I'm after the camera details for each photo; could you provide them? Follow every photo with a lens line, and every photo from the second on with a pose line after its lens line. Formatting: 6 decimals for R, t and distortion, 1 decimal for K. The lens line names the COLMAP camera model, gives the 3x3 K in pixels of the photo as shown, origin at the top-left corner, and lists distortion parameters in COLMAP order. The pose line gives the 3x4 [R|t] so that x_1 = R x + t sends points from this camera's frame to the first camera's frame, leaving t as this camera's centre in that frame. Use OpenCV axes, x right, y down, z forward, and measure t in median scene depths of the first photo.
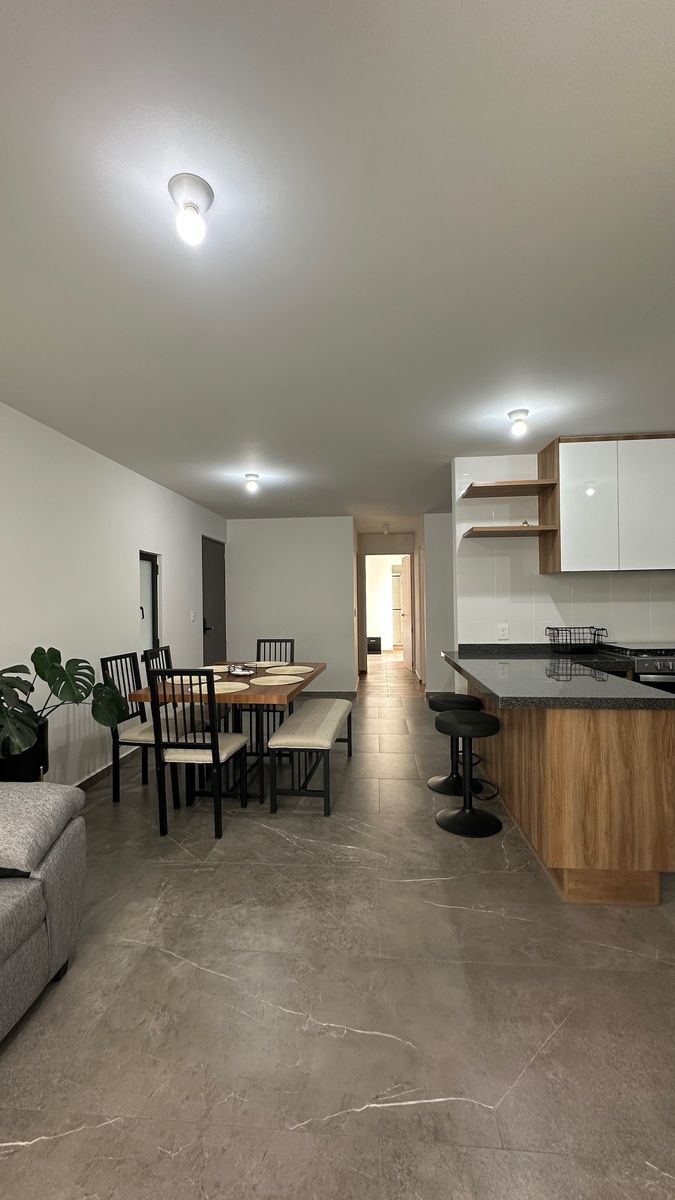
lens RADIAL K [[476.9, 0, 337.6], [0, 476.9, 596.7], [0, 0, 1]] dist [-0.003682, 0.000134]
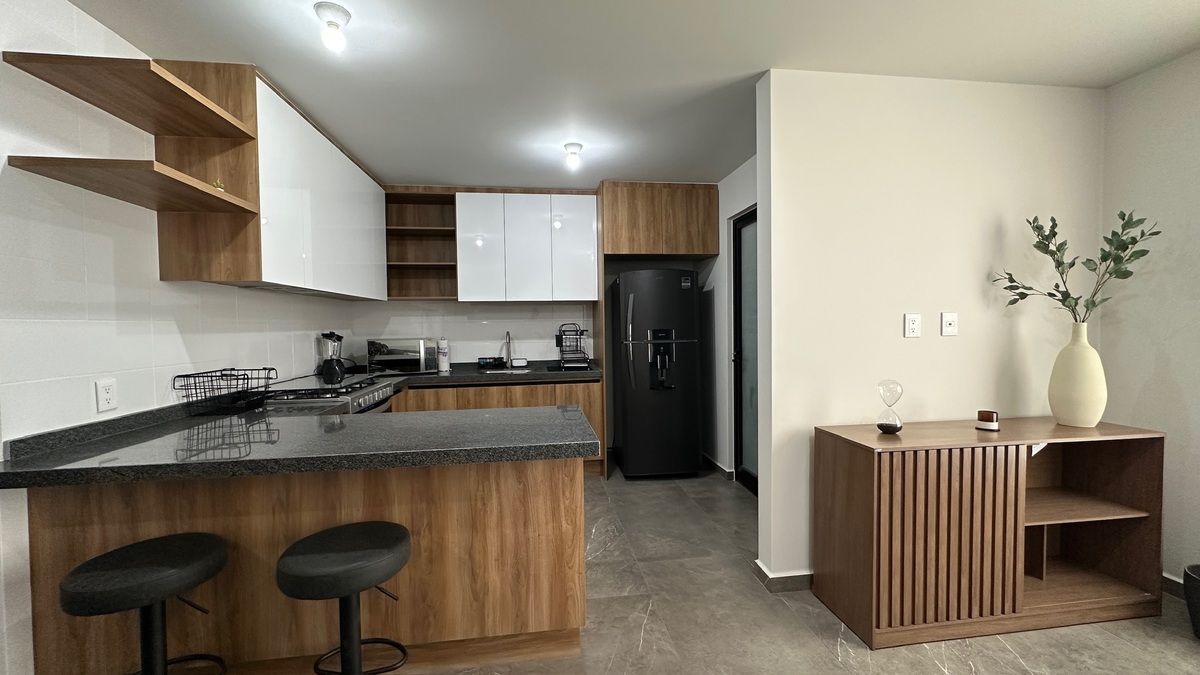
lens RADIAL K [[476.9, 0, 600.4], [0, 476.9, 338.6], [0, 0, 1]] dist [-0.003682, 0.000134]
pose [[-0.211806, -0.012687, 0.977229, -0.402323], [0.019026, 0.999673, 0.017102, 0.035635], [-0.977126, 0.022215, -0.211496, 1.156310]]
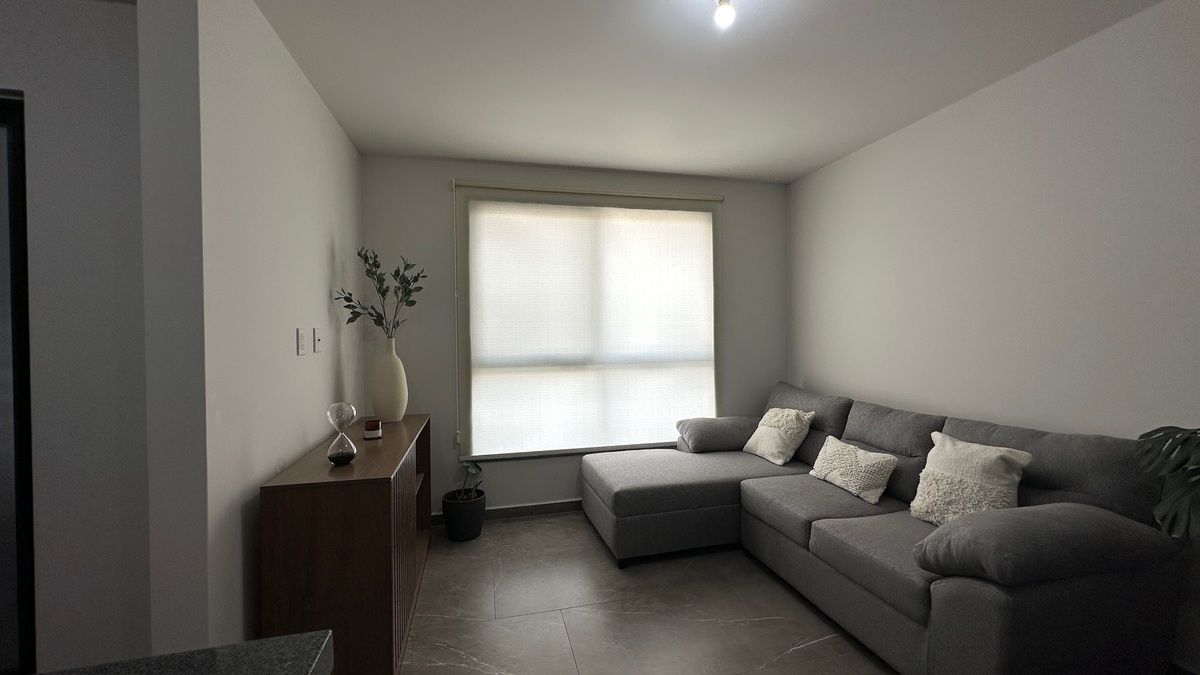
lens RADIAL K [[476.9, 0, 603.7], [0, 476.9, 330.0], [0, 0, 1]] dist [-0.003682, 0.000134]
pose [[-0.948247, 0.022599, -0.316730, 0.260883], [0.021196, 0.999744, 0.007874, 0.017611], [0.316827, 0.000753, -0.948483, 1.343887]]
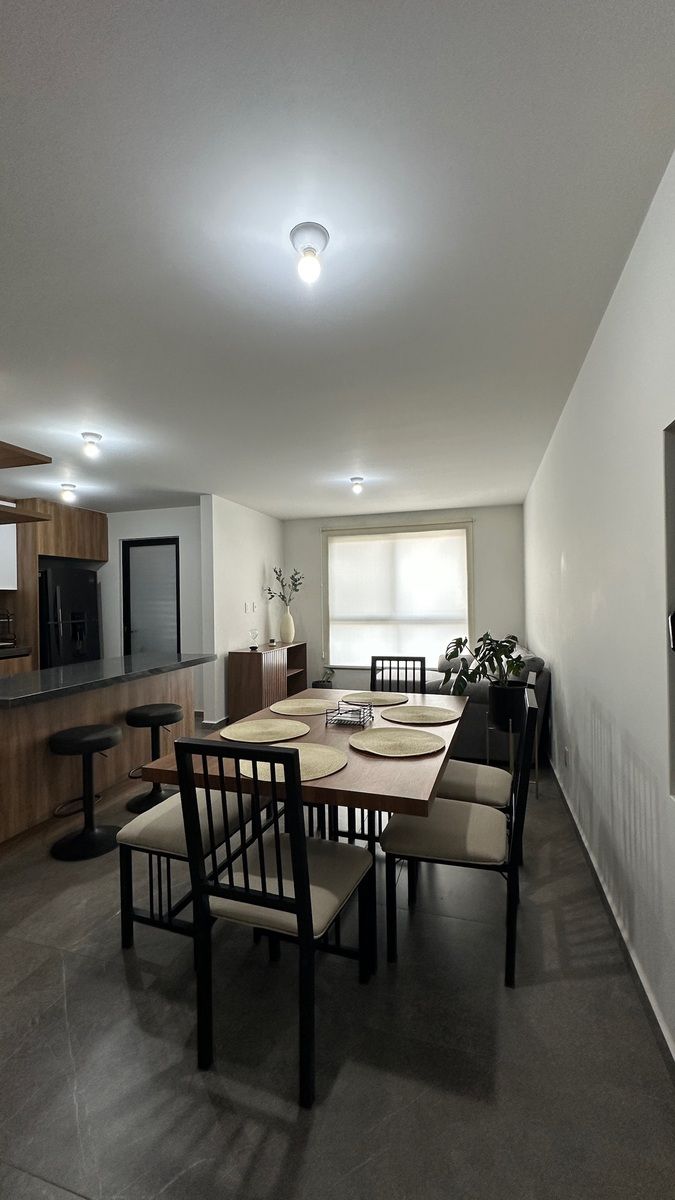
lens RADIAL K [[476.9, 0, 333.2], [0, 476.9, 602.7], [0, 0, 1]] dist [-0.003682, 0.000134]
pose [[-0.974034, 0.026031, 0.224901, -0.559506], [0.027665, 0.999609, 0.004118, 0.010638], [-0.224705, 0.010233, -0.974373, 2.772464]]
